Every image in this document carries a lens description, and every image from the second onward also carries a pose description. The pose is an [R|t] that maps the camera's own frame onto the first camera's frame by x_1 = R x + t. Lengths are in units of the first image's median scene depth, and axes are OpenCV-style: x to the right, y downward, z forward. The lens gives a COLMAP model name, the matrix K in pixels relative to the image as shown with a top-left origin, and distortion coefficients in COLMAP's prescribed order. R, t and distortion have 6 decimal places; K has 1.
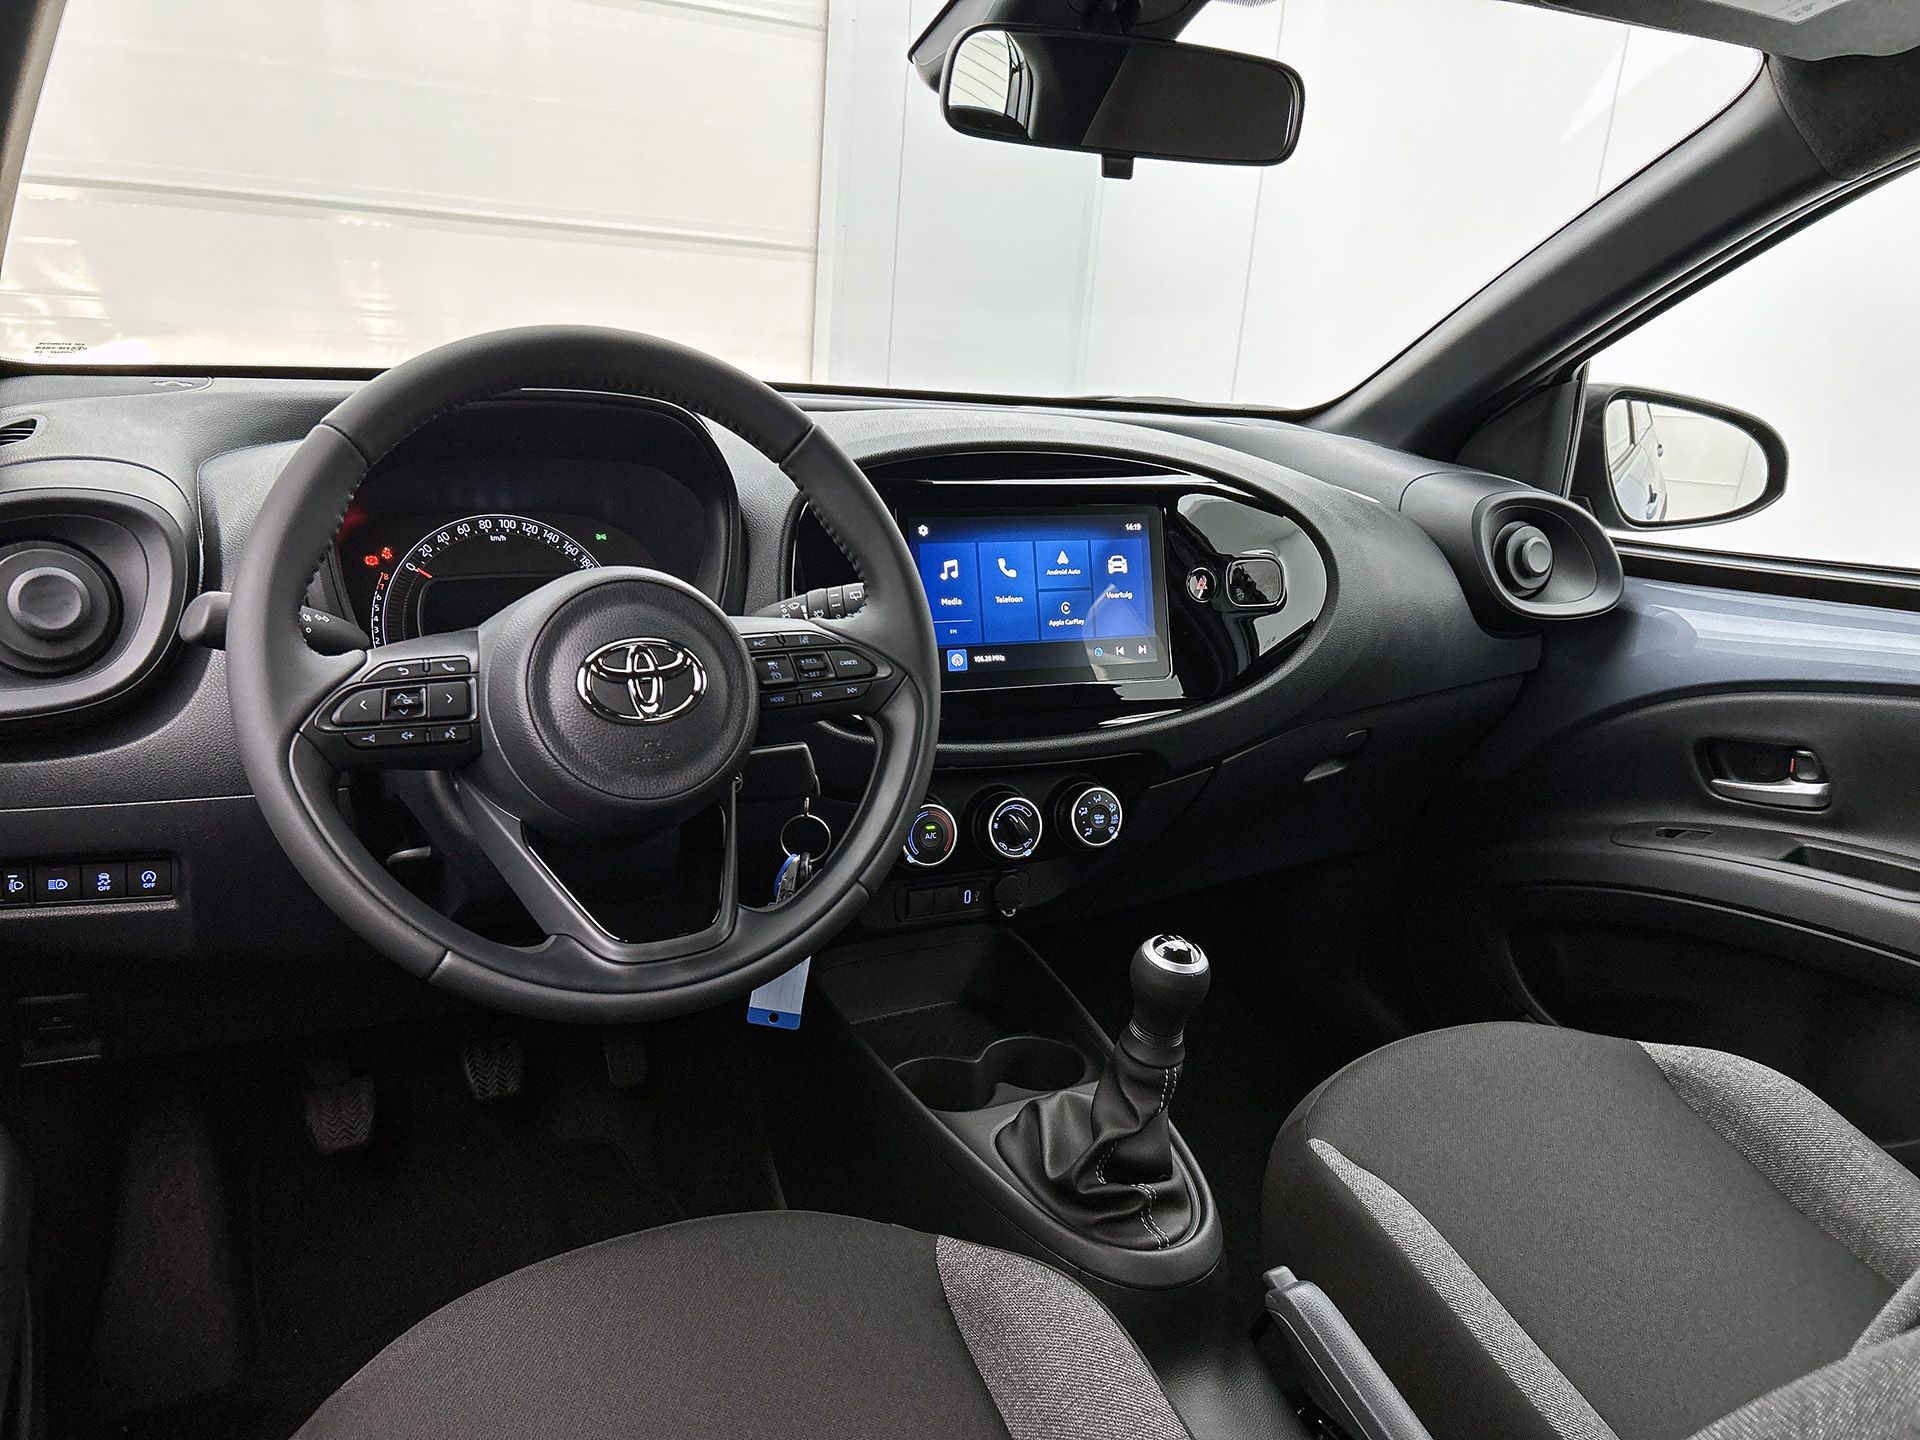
lens RADIAL K [[1484.9, 0, 1006.8], [0, 1484.9, 738.4], [0, 0, 1]] dist [0.070669, -0.099175]
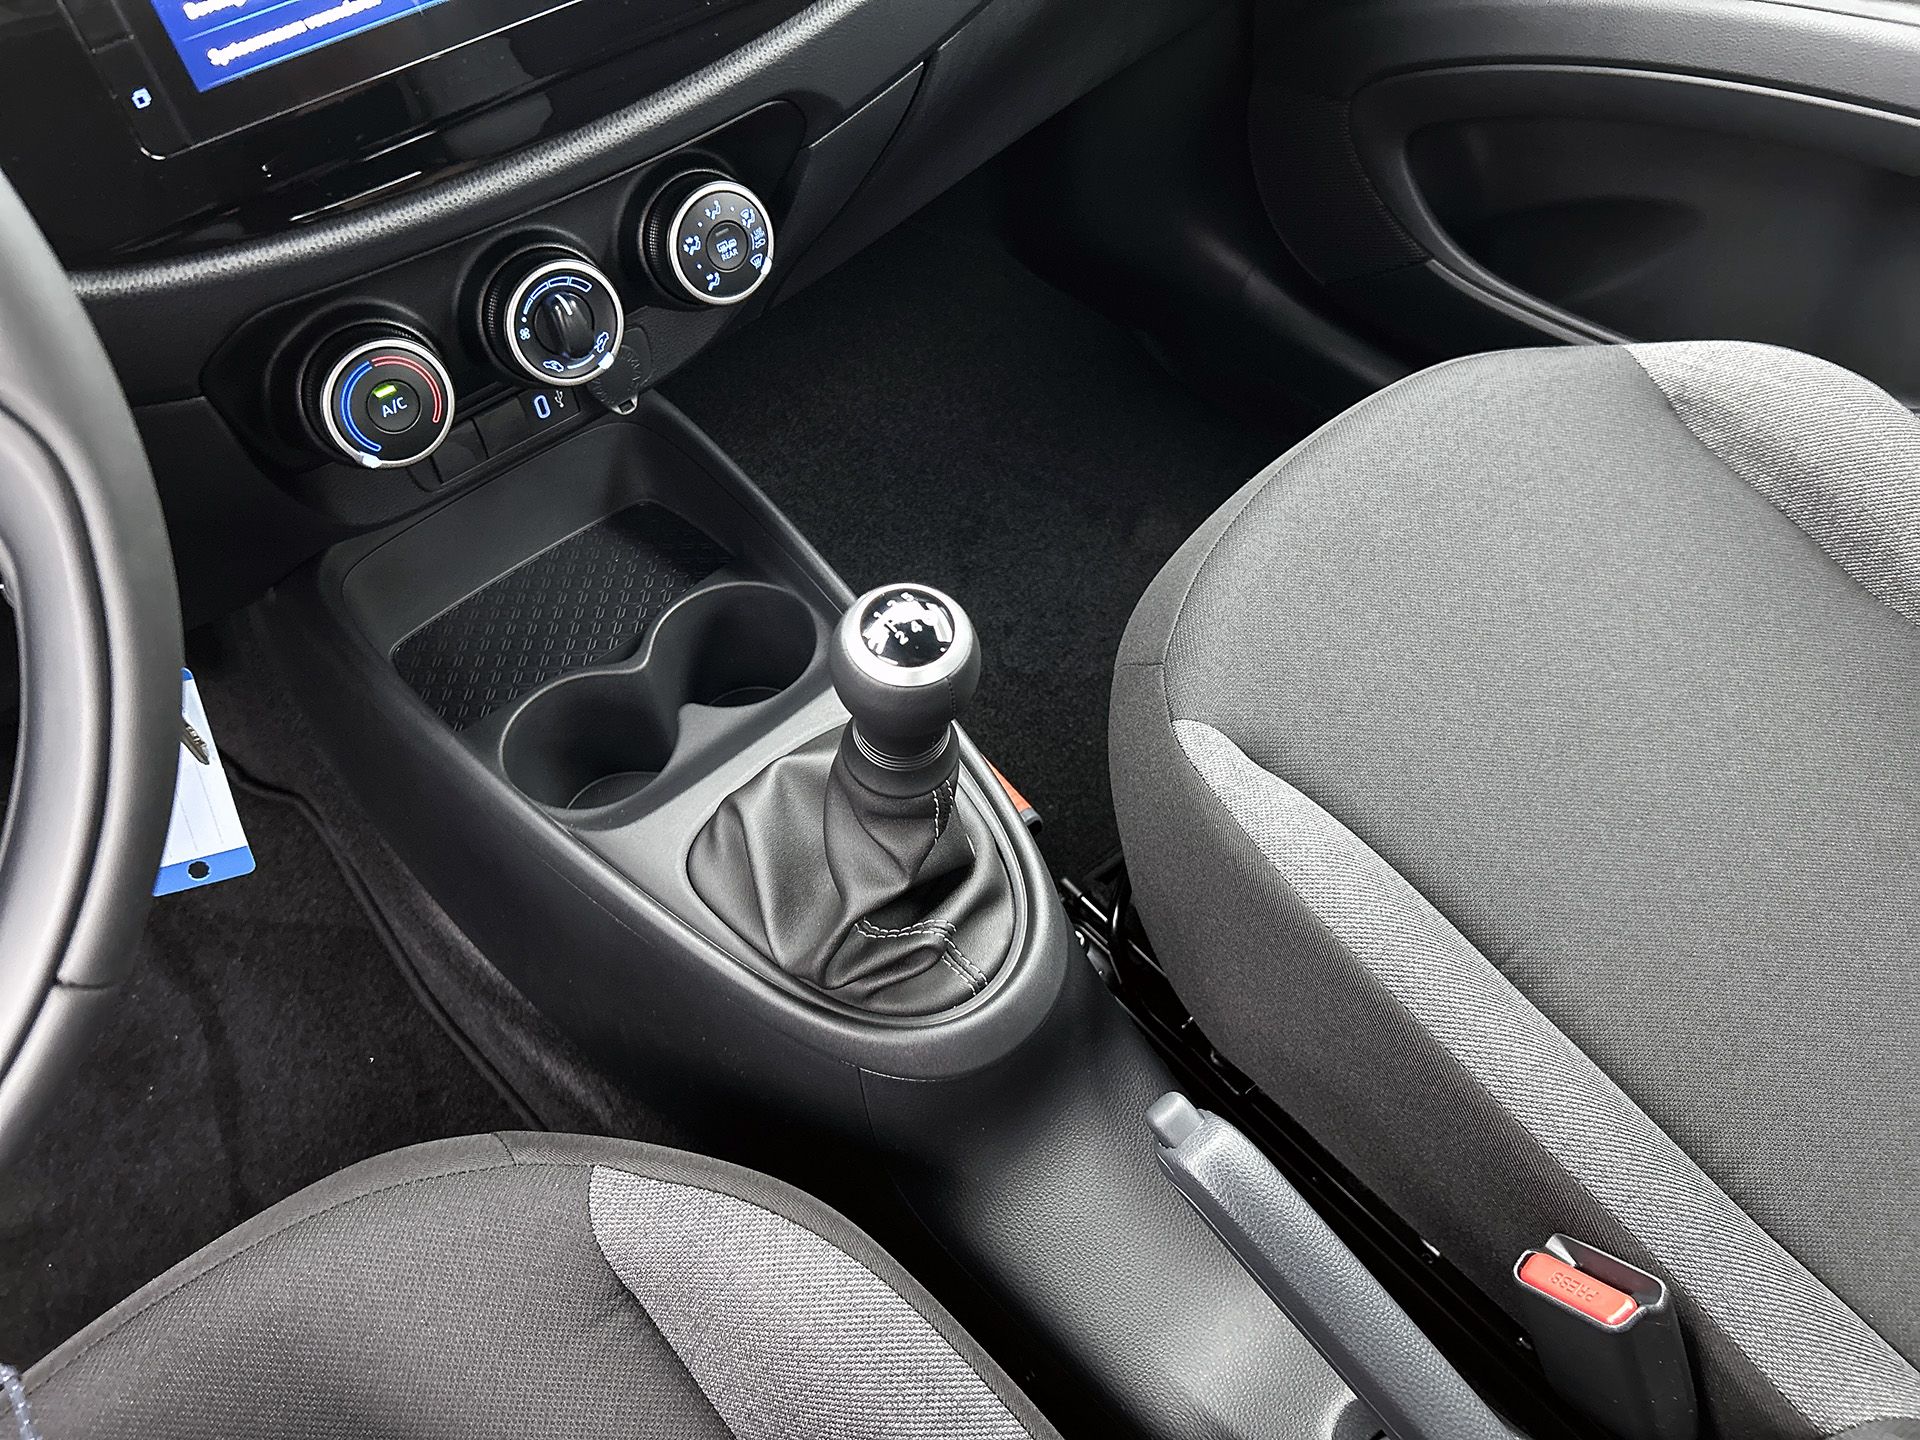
lens RADIAL K [[1484.9, 0, 1006.8], [0, 1484.9, 738.4], [0, 0, 1]] dist [0.070669, -0.099175]
pose [[0.969364, -0.237874, 0.061238, 0.093368], [0.156486, 0.790231, 0.592493, -0.115594], [-0.189331, -0.564758, 0.803245, 0.523221]]
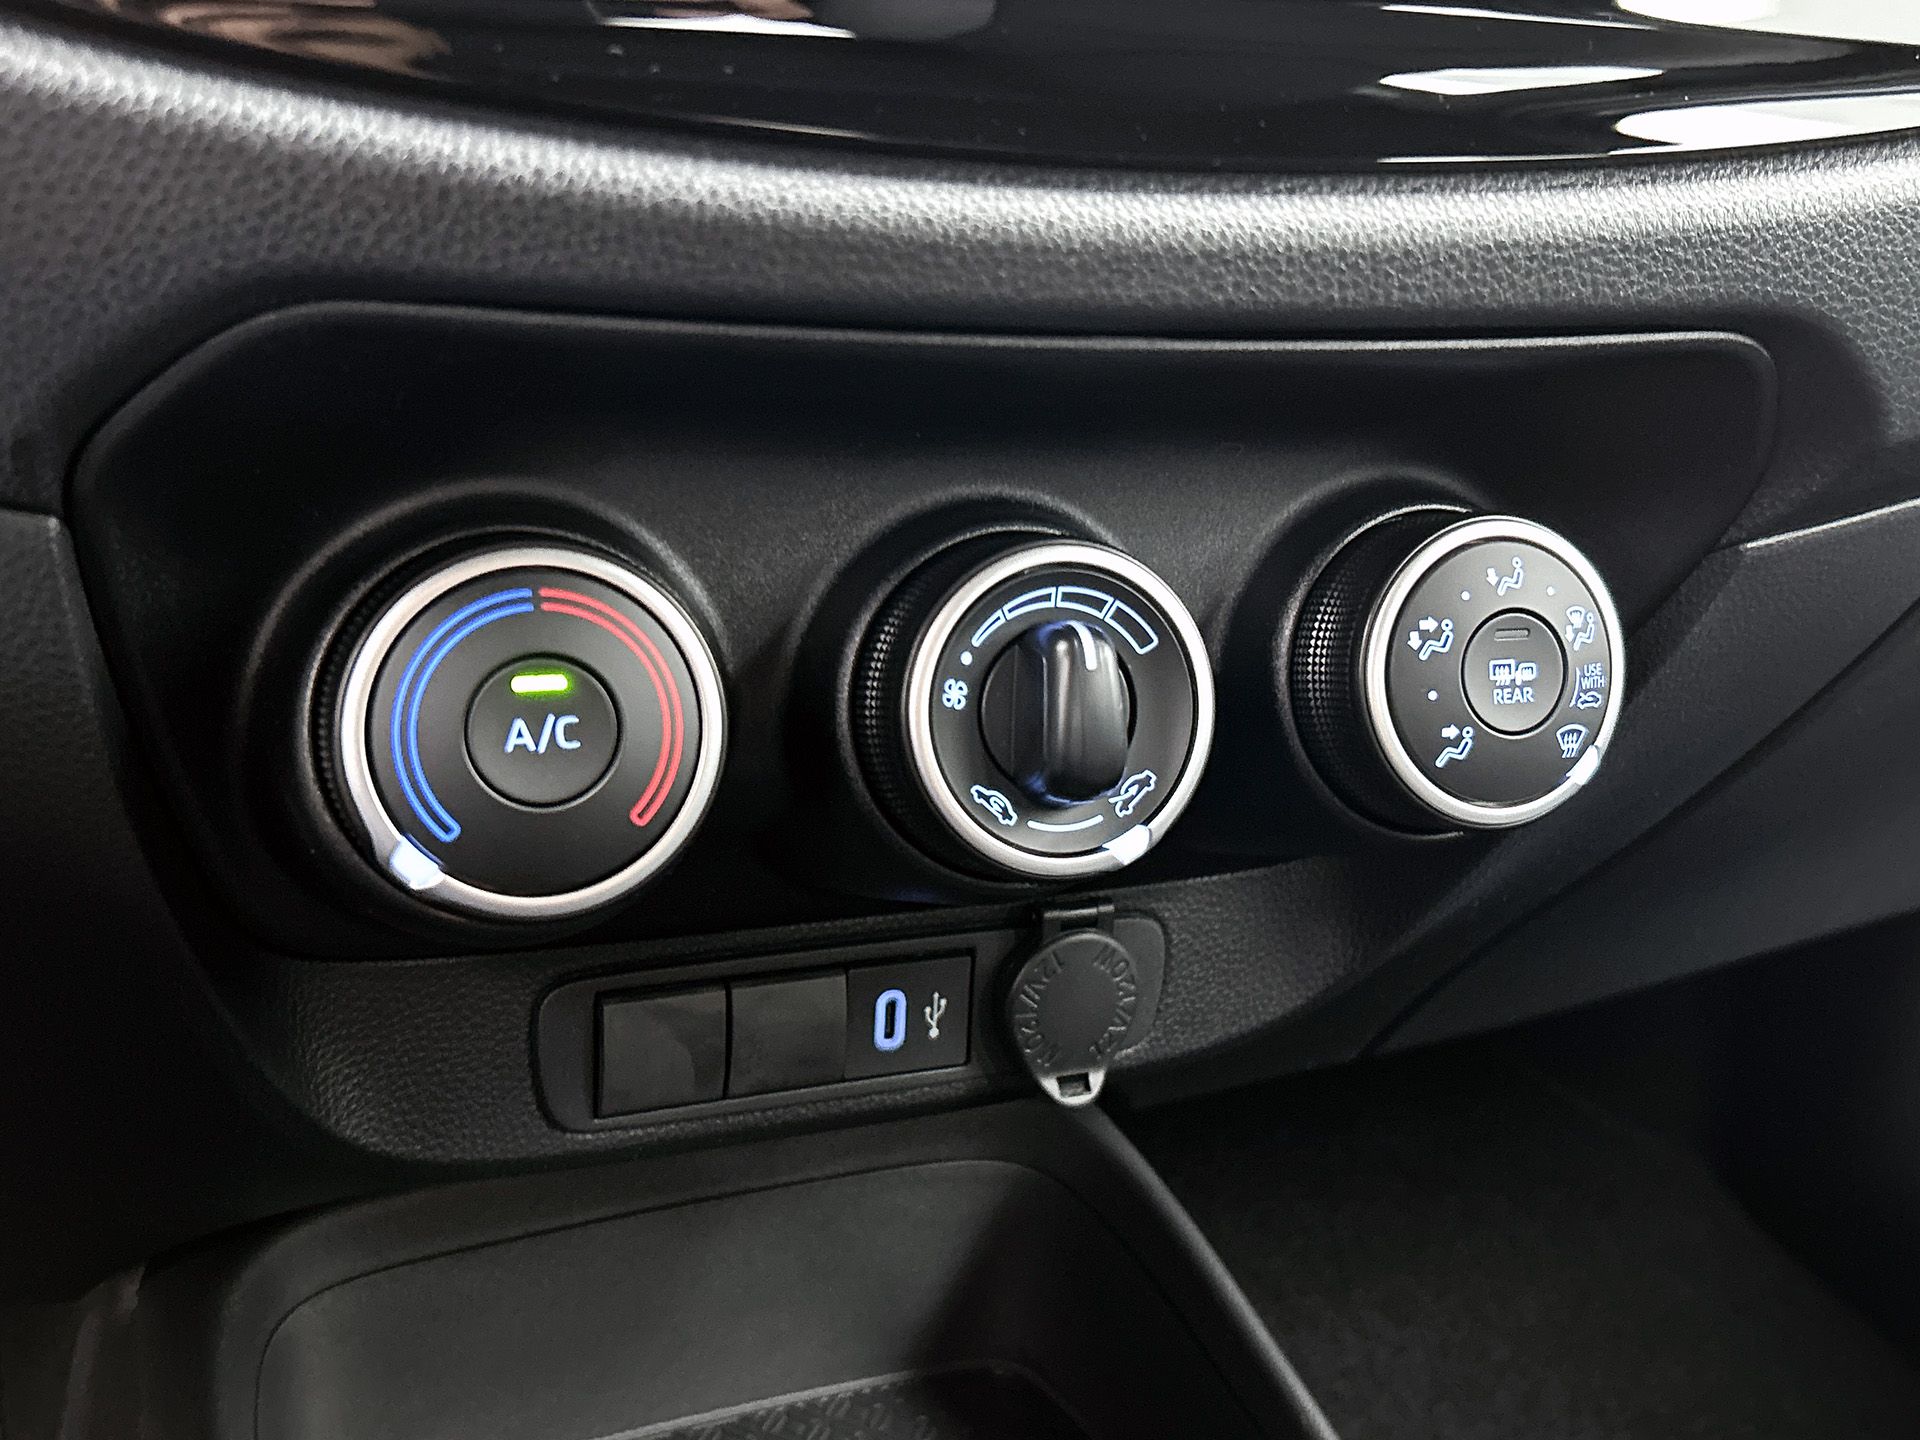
lens RADIAL K [[1922.5, 0, 960.0], [0, 1922.5, 720.0], [0, 0, 1]] dist [0.121604, -0.342931]
pose [[0.993723, 0.027141, -0.108529, 0.020255], [-0.023432, 0.999102, 0.035312, 0.057912], [0.109390, -0.032547, 0.993466, 0.824771]]
